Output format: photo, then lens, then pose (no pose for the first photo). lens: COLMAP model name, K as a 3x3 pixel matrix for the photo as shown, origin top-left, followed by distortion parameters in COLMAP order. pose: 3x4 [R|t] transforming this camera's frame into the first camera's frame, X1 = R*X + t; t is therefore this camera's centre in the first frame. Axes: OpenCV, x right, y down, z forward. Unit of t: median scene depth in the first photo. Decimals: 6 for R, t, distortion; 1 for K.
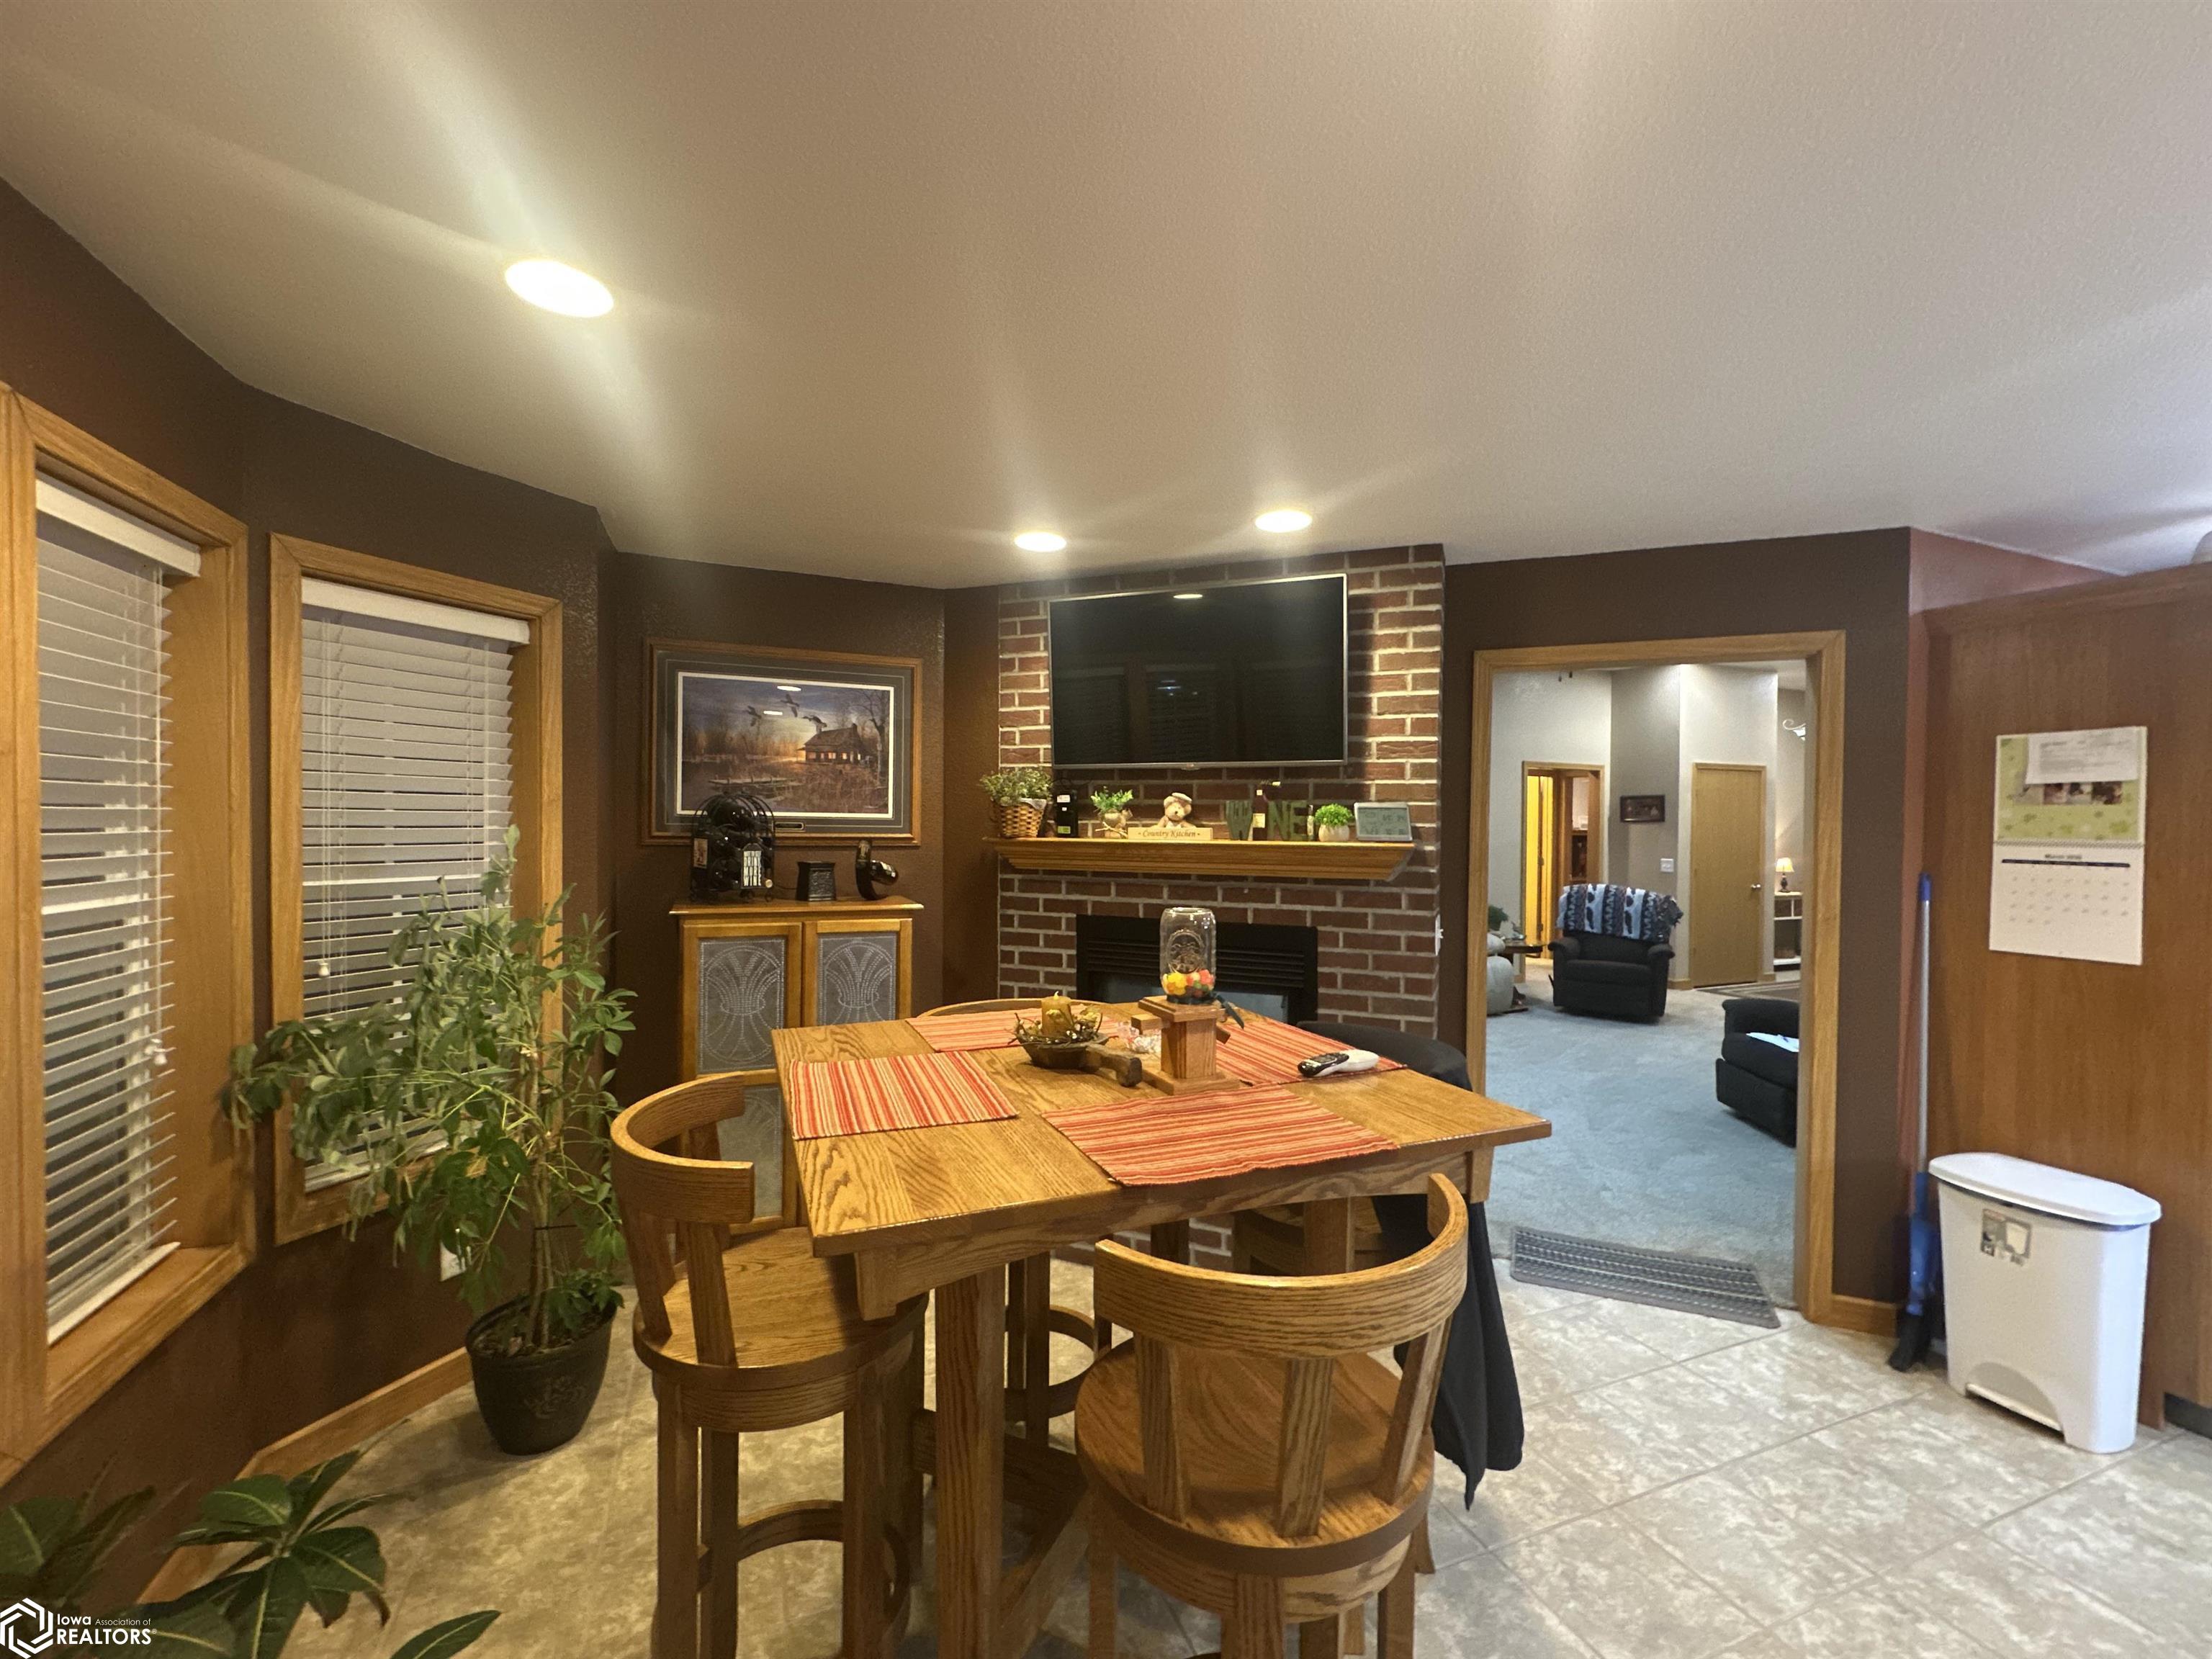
lens RADIAL K [[925.3, 0, 1106.0], [0, 925.3, 829.5], [0, 0, 1]] dist [-0.003189, 0.000185]
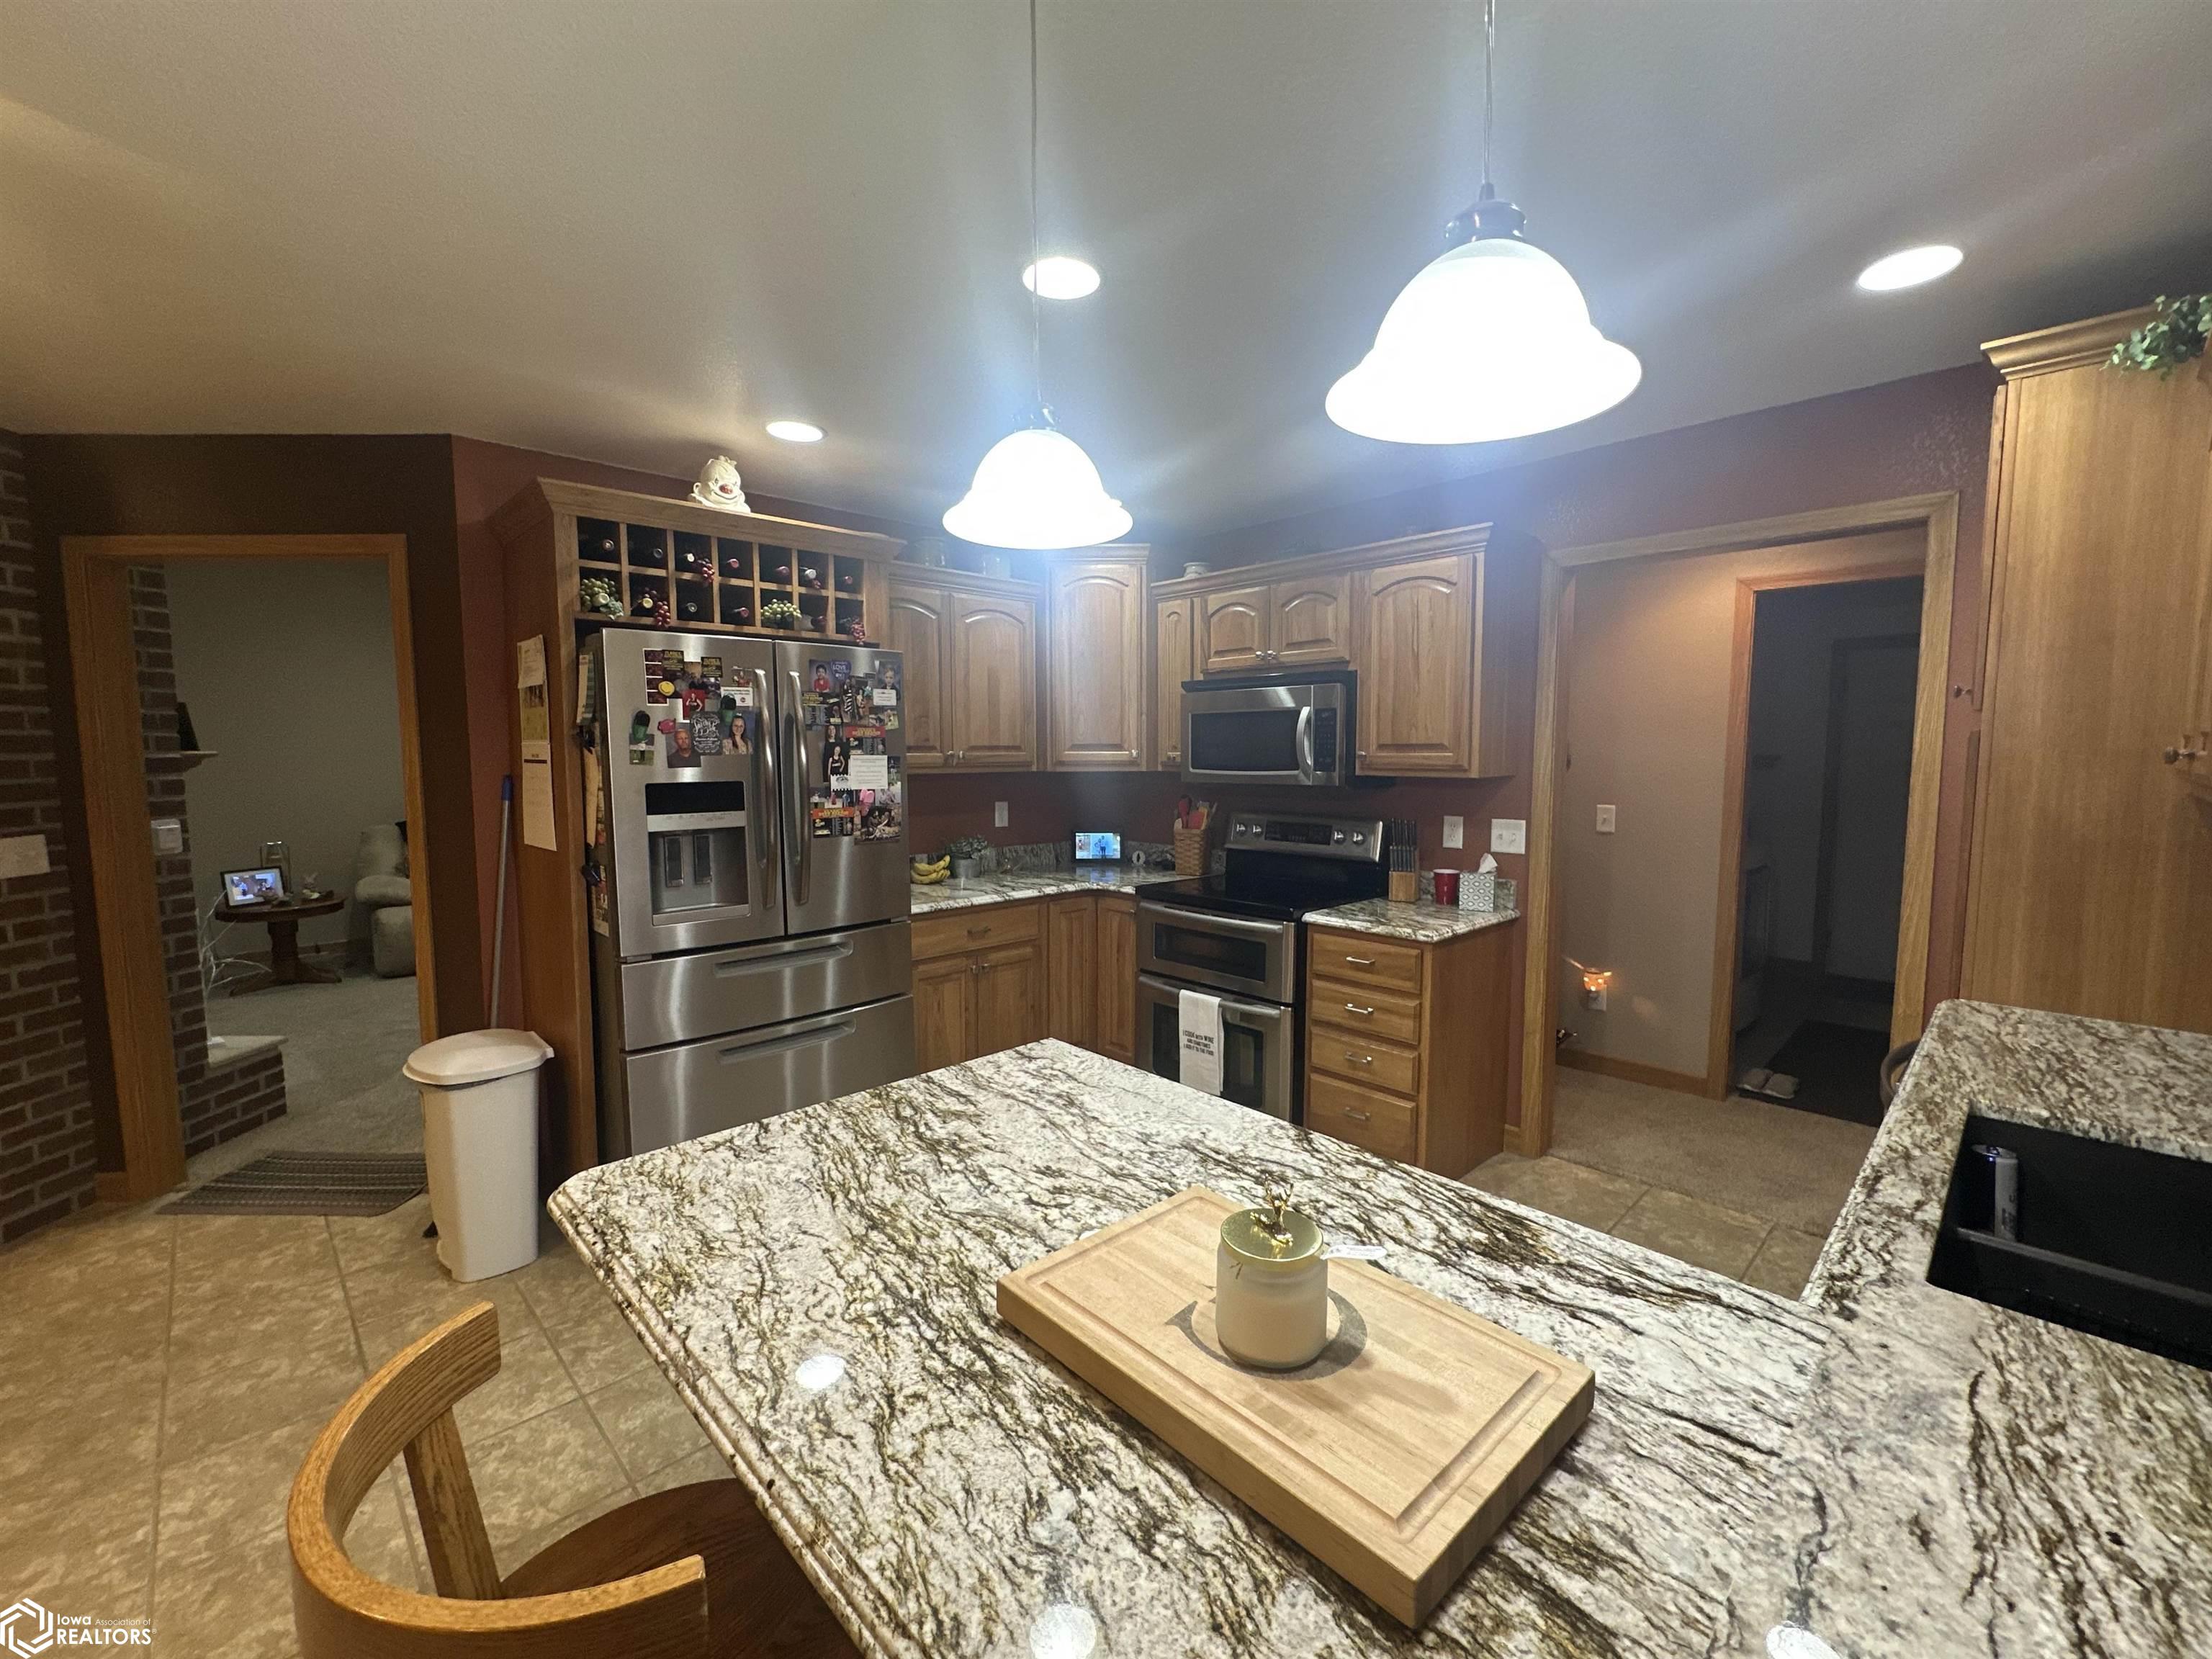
lens RADIAL K [[925.3, 0, 1106.0], [0, 925.3, 829.5], [0, 0, 1]] dist [-0.003189, 0.000185]
pose [[0.926736, -0.045833, 0.372906, 1.017963], [0.015479, 0.996346, 0.083991, 0.029072], [-0.375393, -0.072066, 0.924060, -0.217724]]
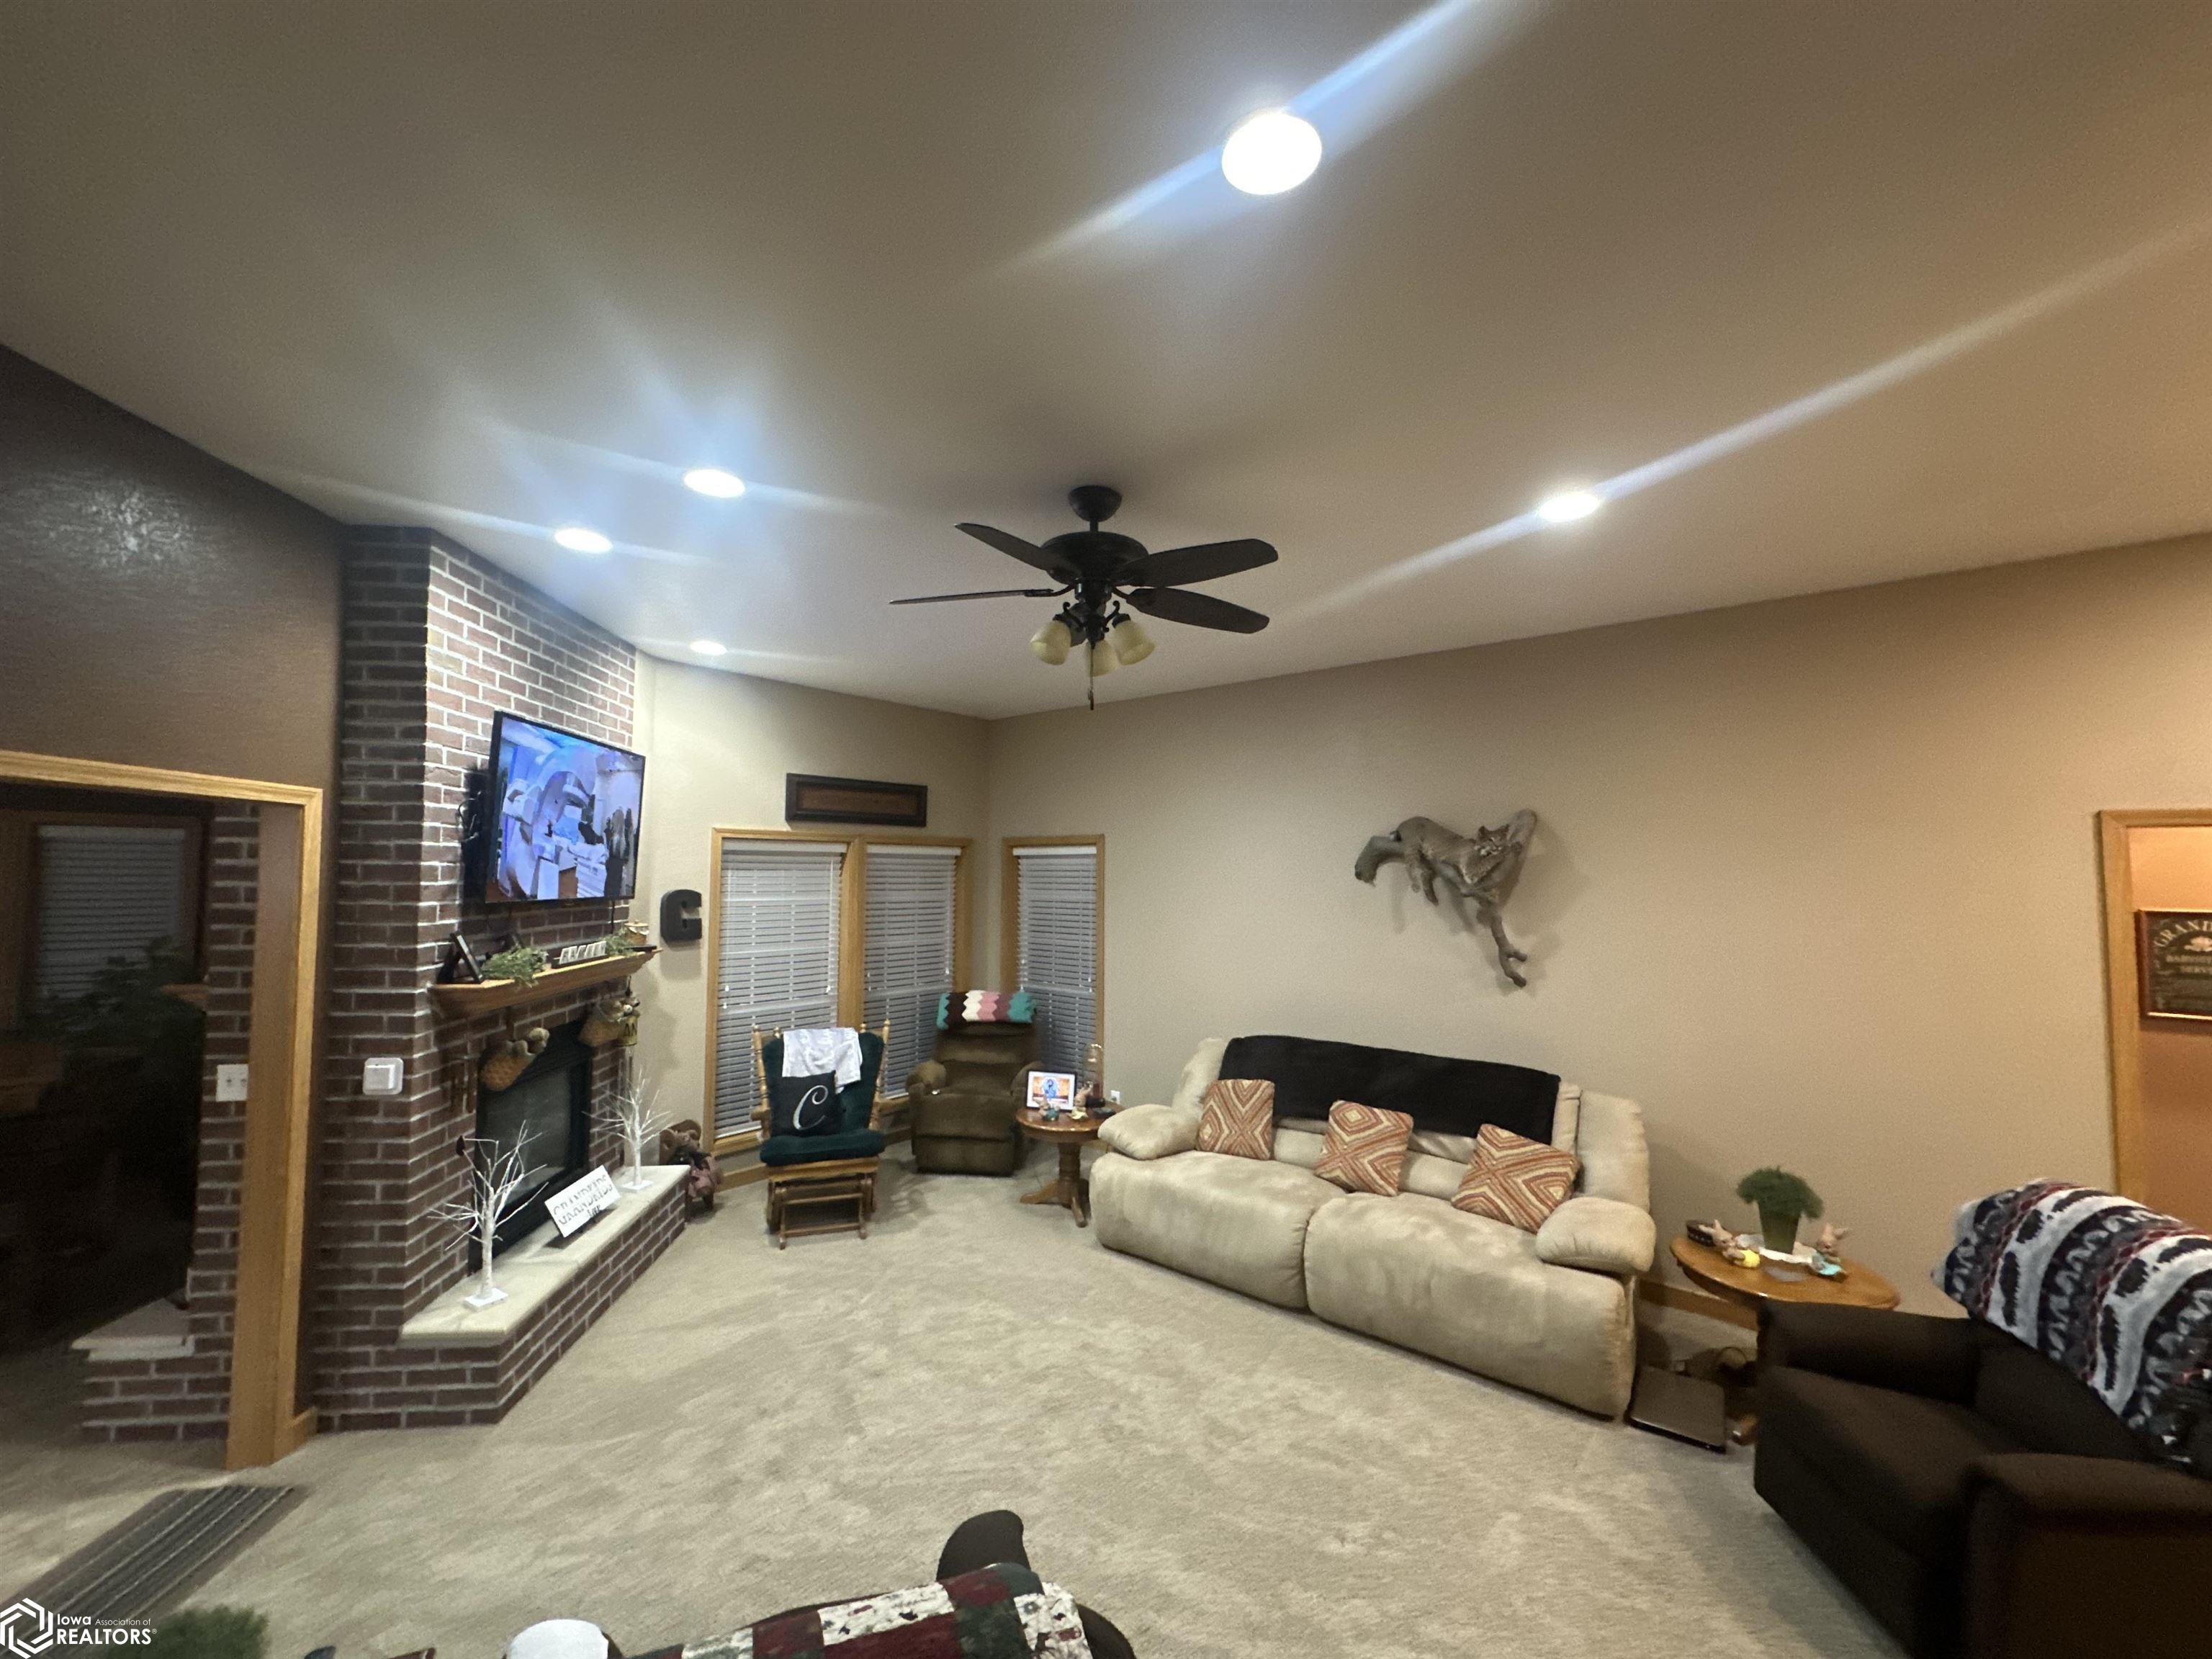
lens RADIAL K [[882.3, 0, 1106.0], [0, 882.3, 829.5], [0, 0, 1]] dist [-0.002936, 0.001012]
pose [[0.462271, -0.048702, -0.885400, 1.645000], [-0.014771, 0.997929, -0.062604, -0.110279], [0.886616, 0.042019, 0.460594, 1.391300]]
